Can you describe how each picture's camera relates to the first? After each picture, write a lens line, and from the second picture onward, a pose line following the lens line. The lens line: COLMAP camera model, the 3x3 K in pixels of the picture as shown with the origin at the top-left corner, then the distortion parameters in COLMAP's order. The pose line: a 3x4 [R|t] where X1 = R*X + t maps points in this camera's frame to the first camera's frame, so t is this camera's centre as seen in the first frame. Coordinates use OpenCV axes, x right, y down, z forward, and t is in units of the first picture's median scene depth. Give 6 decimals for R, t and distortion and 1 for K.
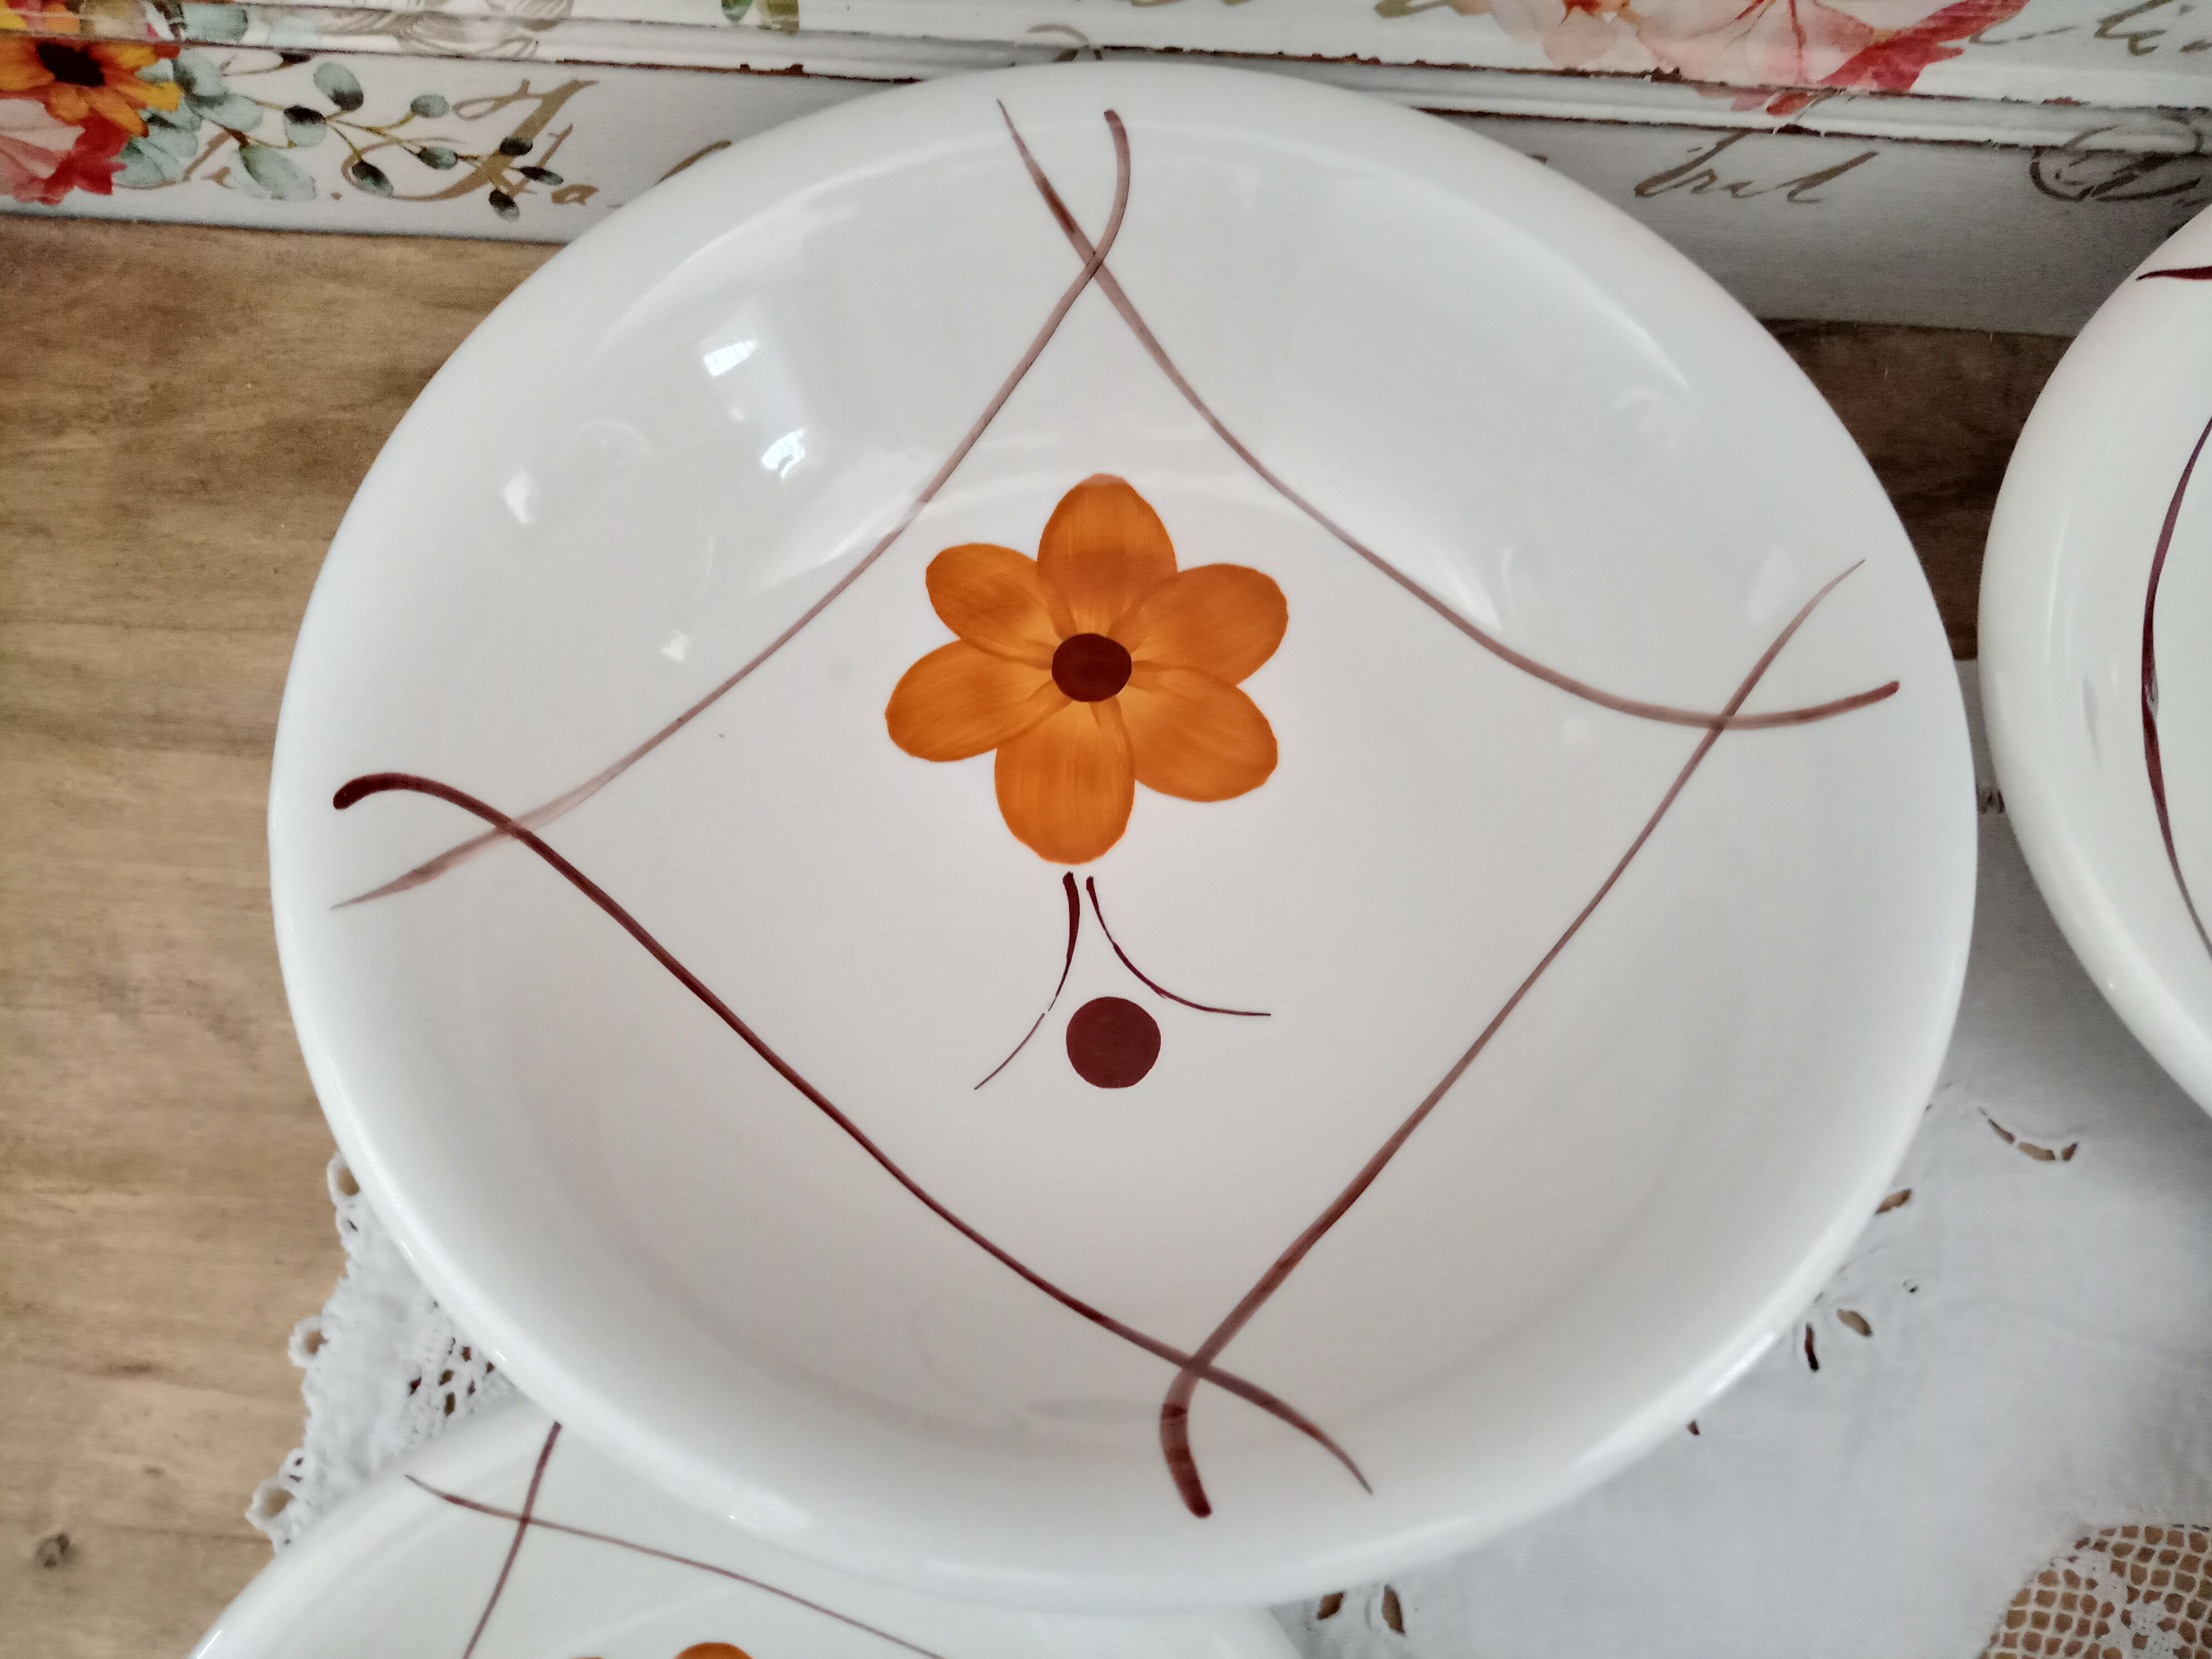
lens RADIAL K [[1796.4, 0, 1095.4], [0, 1796.4, 829.6], [0, 0, 1]] dist [-0.013659, -0.015215]
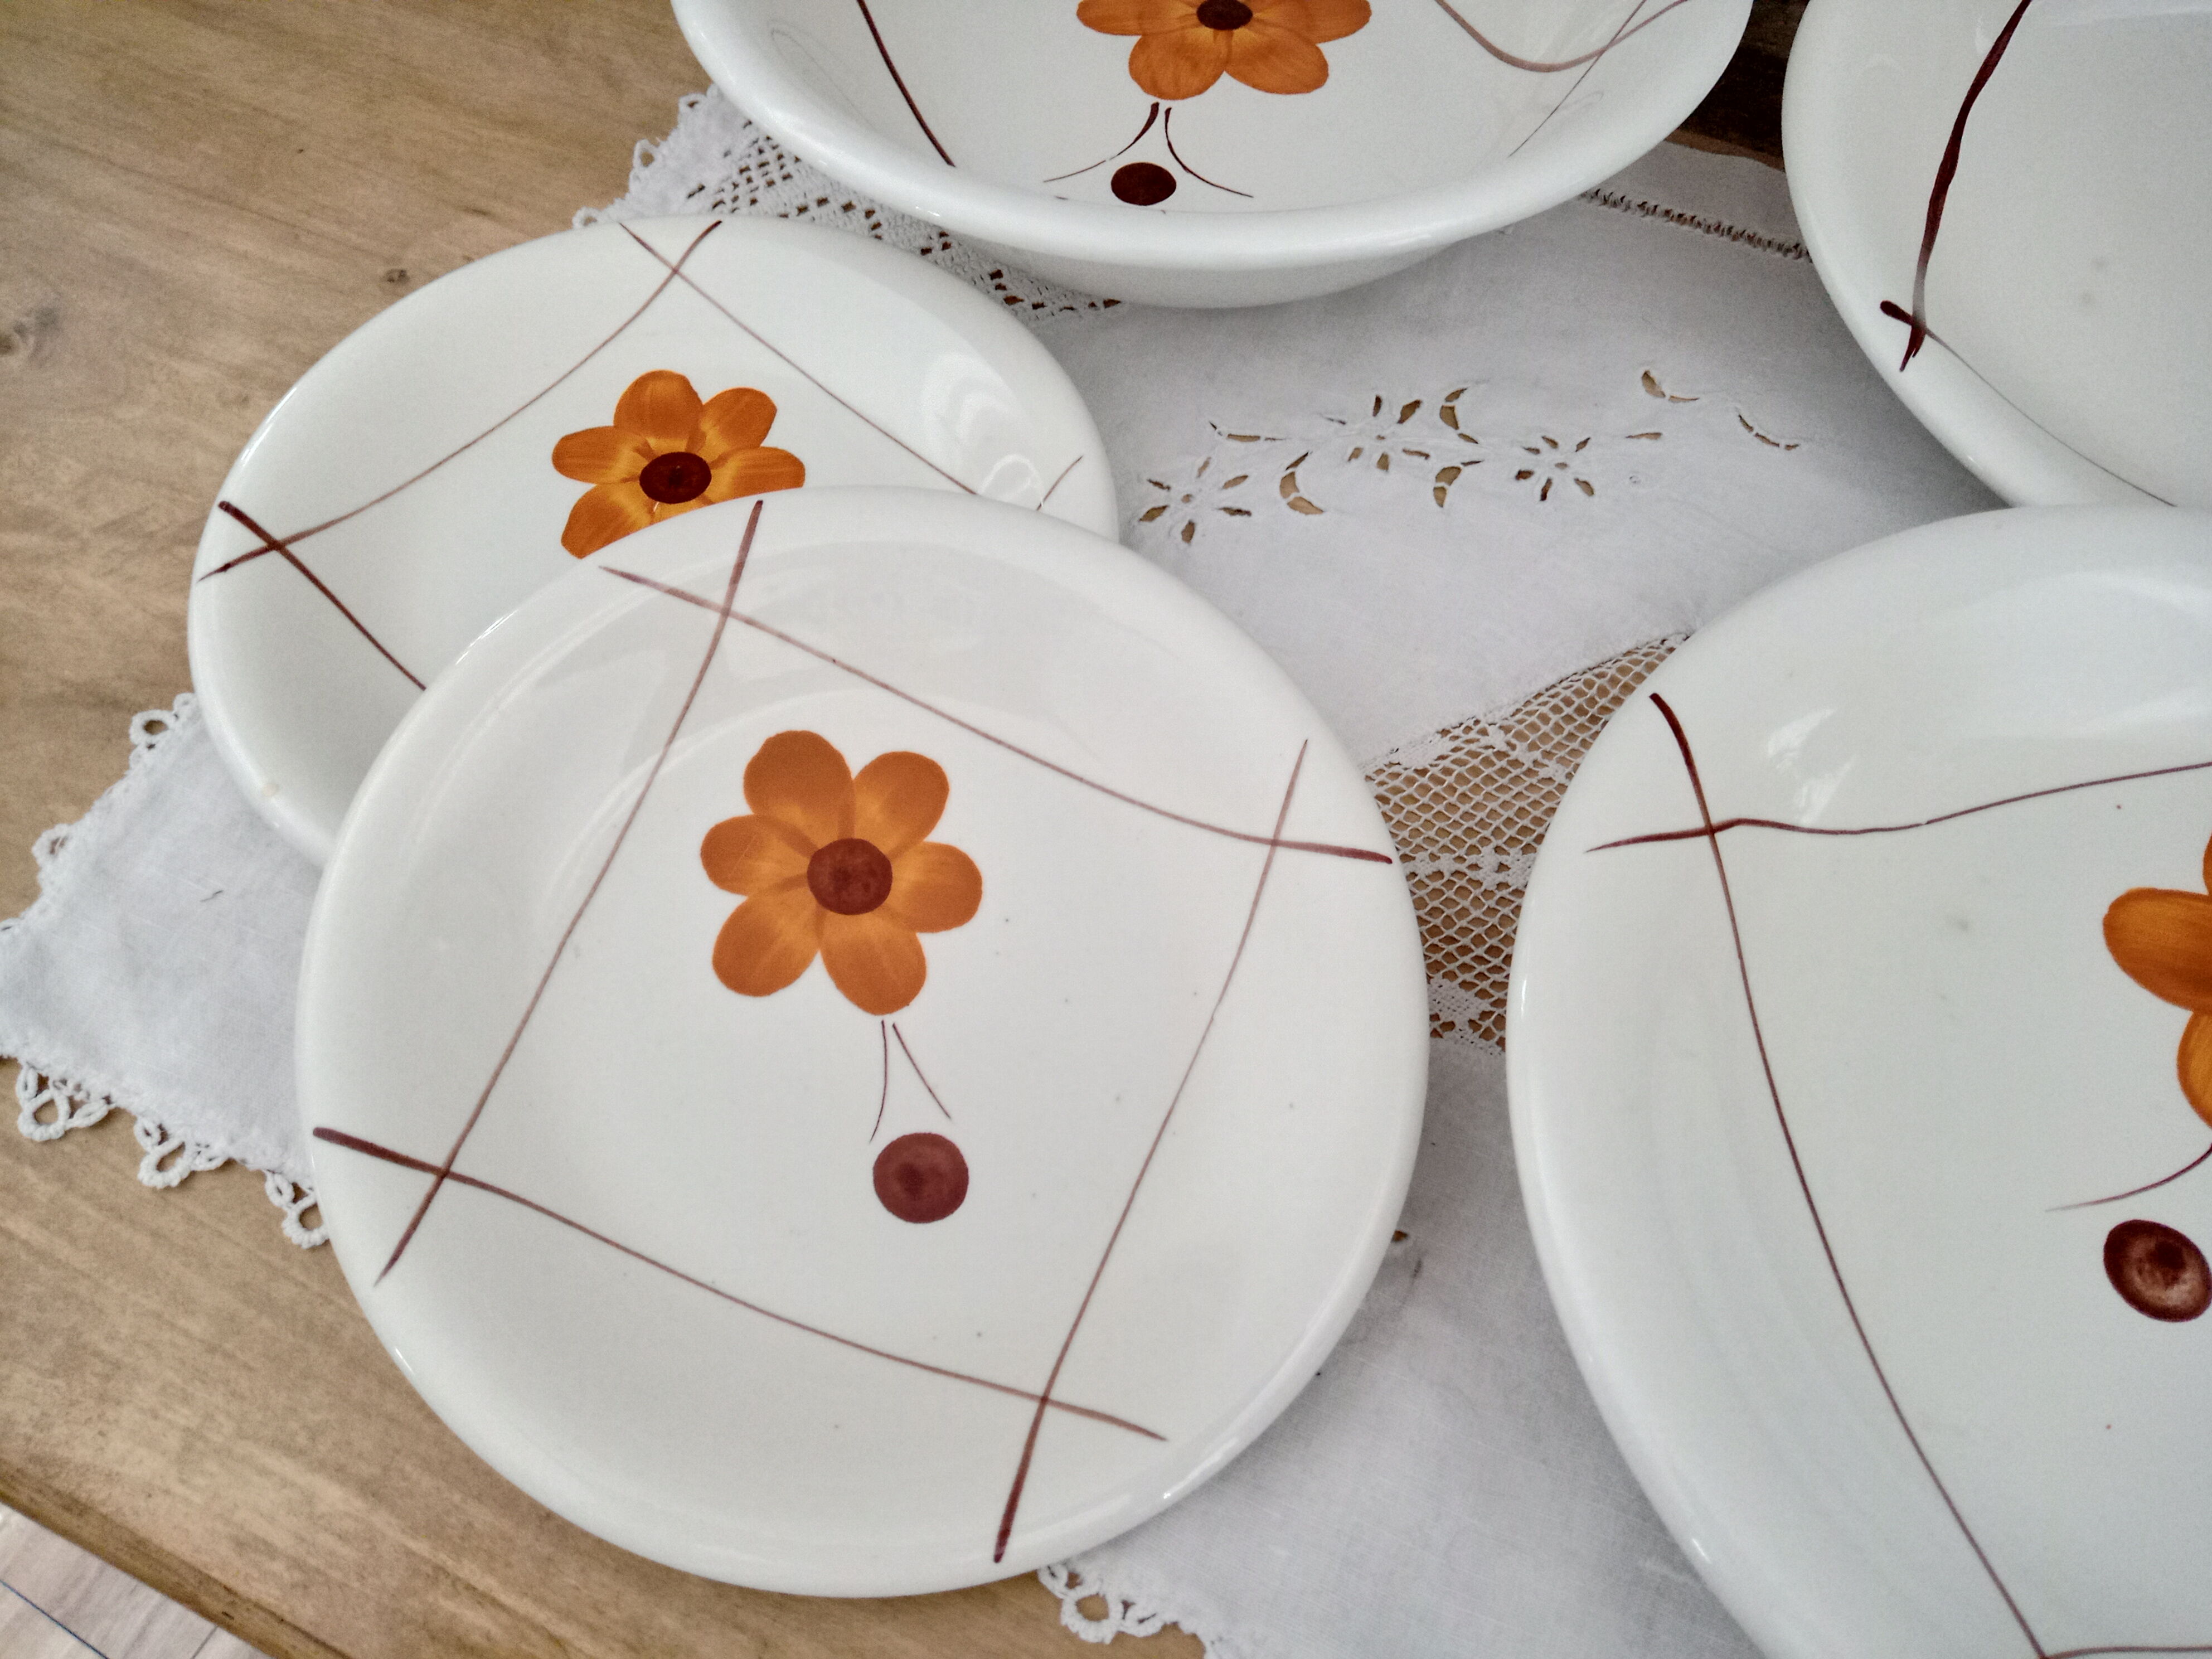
lens RADIAL K [[1796.4, 0, 1095.3], [0, 1796.4, 860.2], [0, 0, 1]] dist [-0.013659, -0.015215]
pose [[0.931784, 0.306261, -0.194891, 0.410439], [-0.331116, 0.937099, -0.110485, 0.778169], [0.148795, 0.167480, 0.974582, -0.324146]]
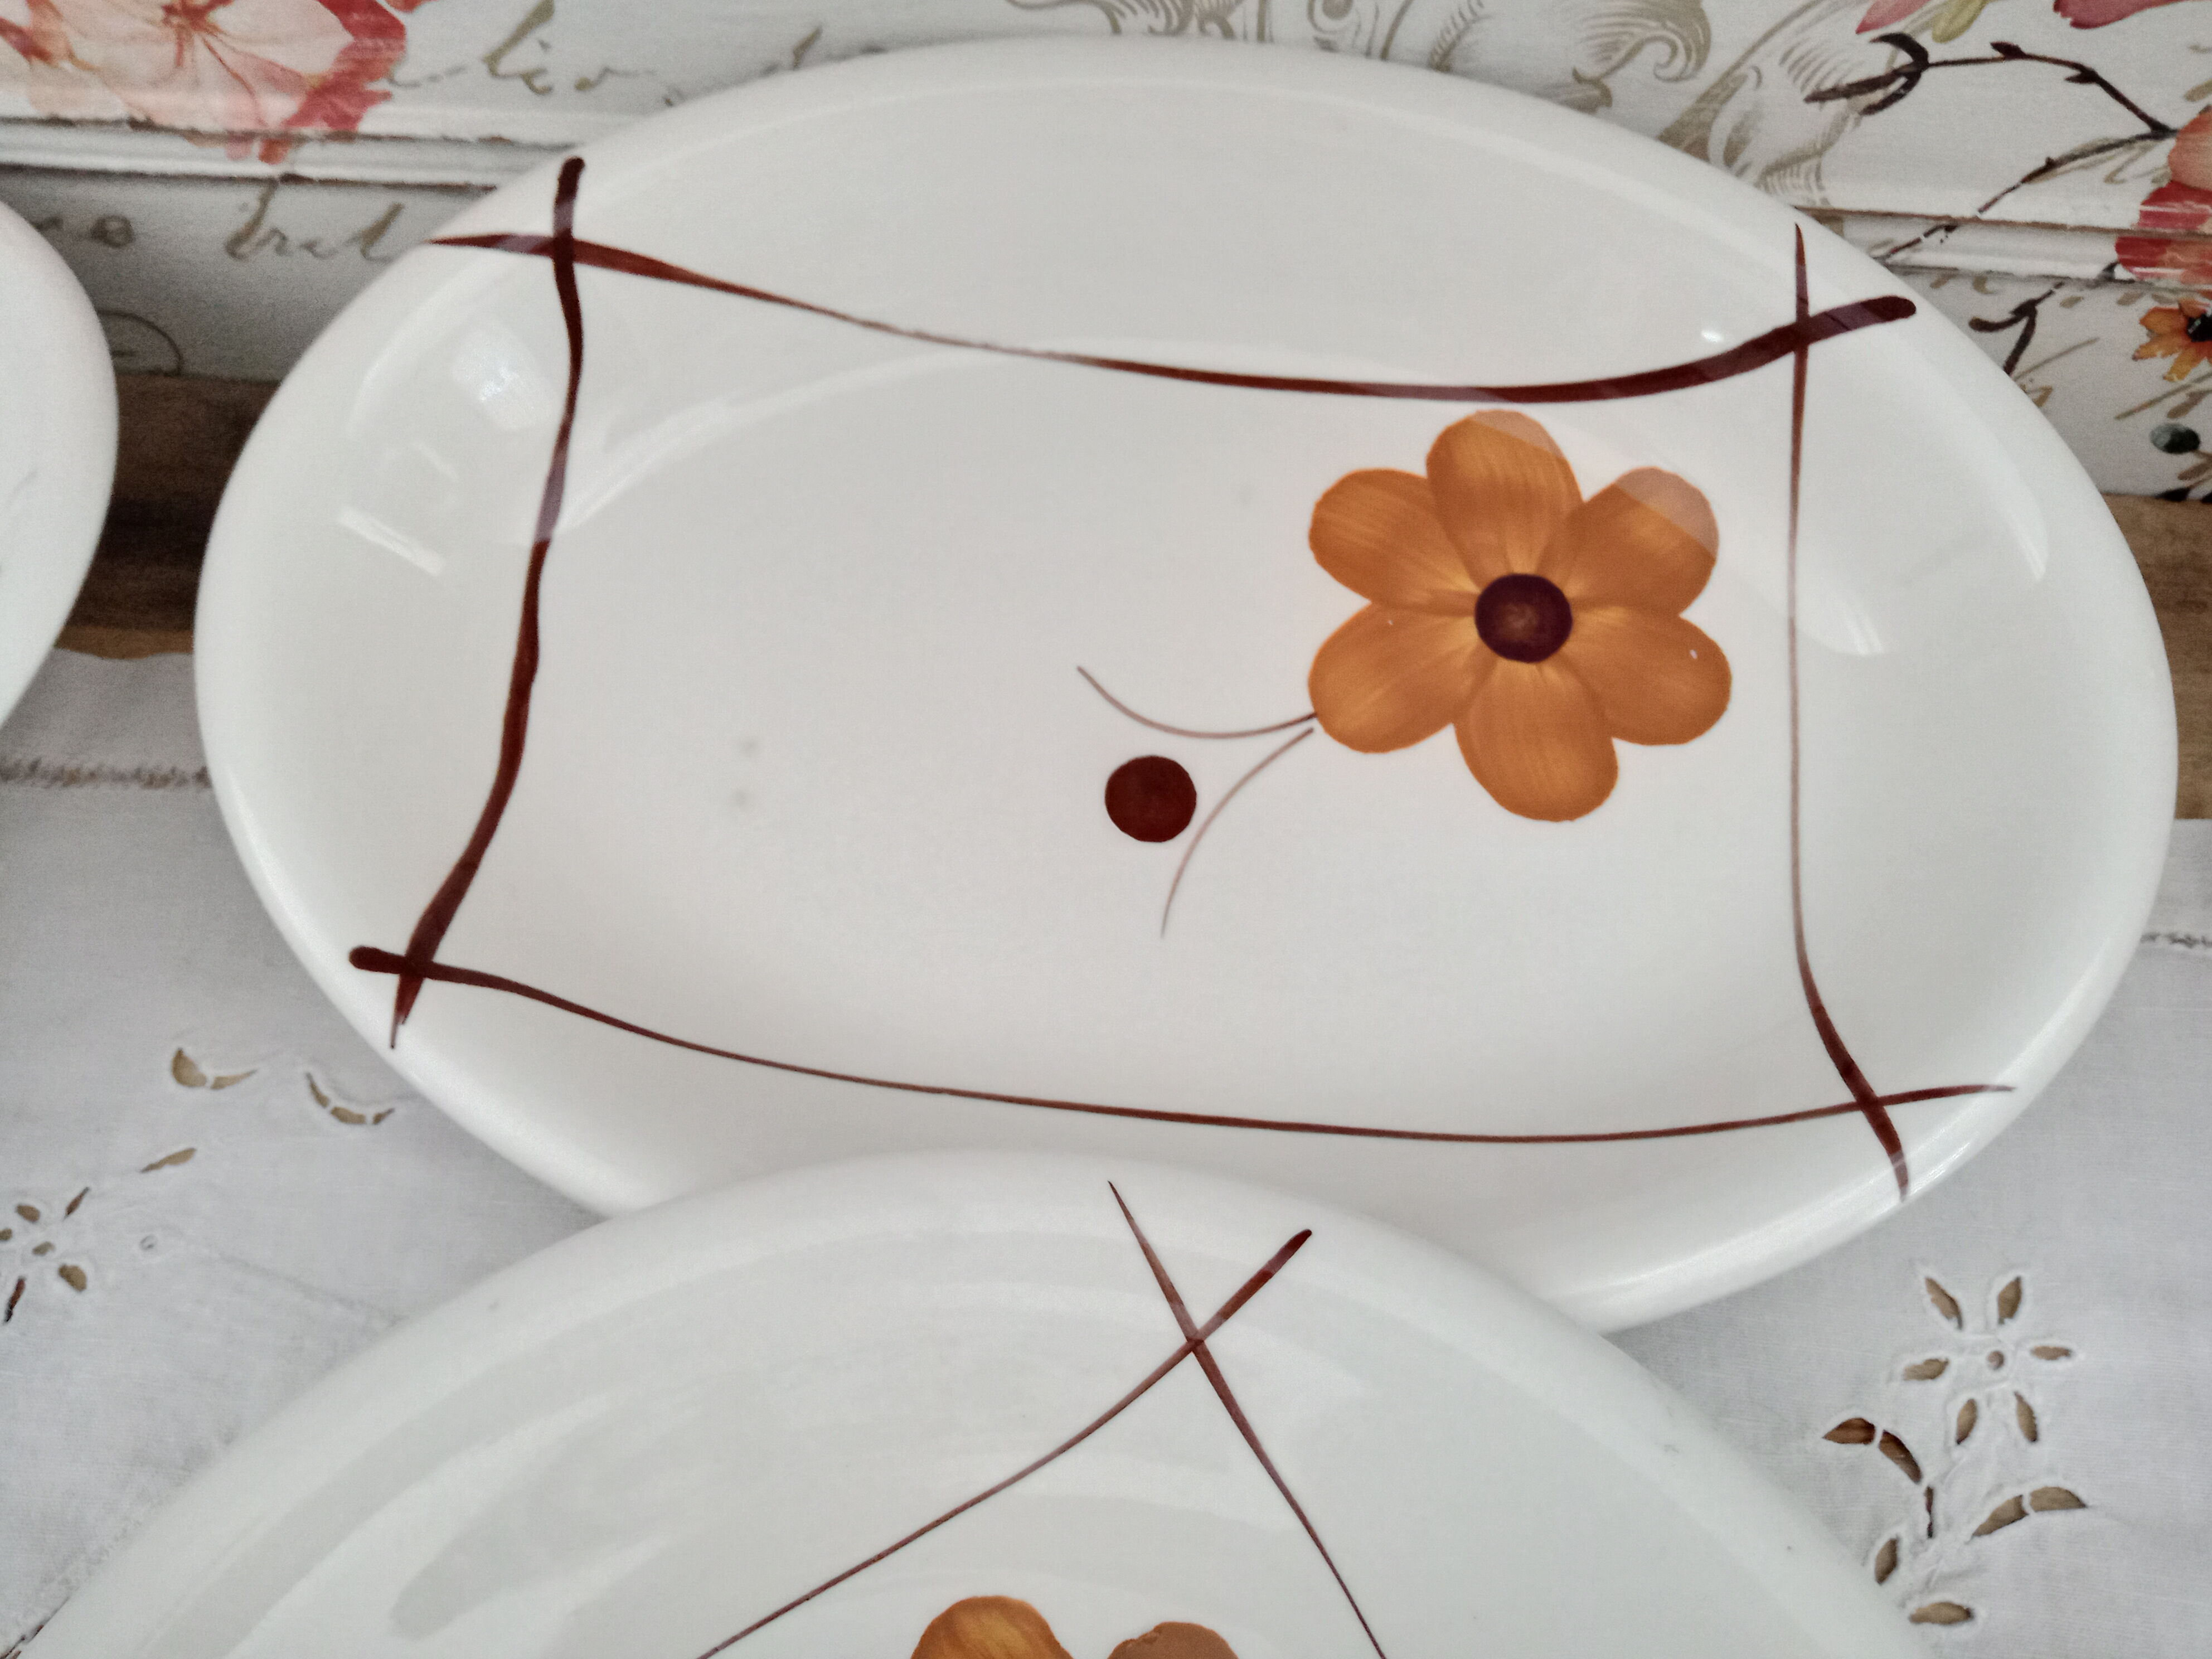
lens RADIAL K [[1796.4, 0, 1101.4], [0, 1796.4, 847.6], [0, 0, 1]] dist [-0.013659, -0.015215]
pose [[0.999918, 0.012457, 0.002934, 0.909575], [-0.011461, 0.973616, -0.227905, 0.250113], [-0.005695, 0.227853, 0.973679, 0.041344]]
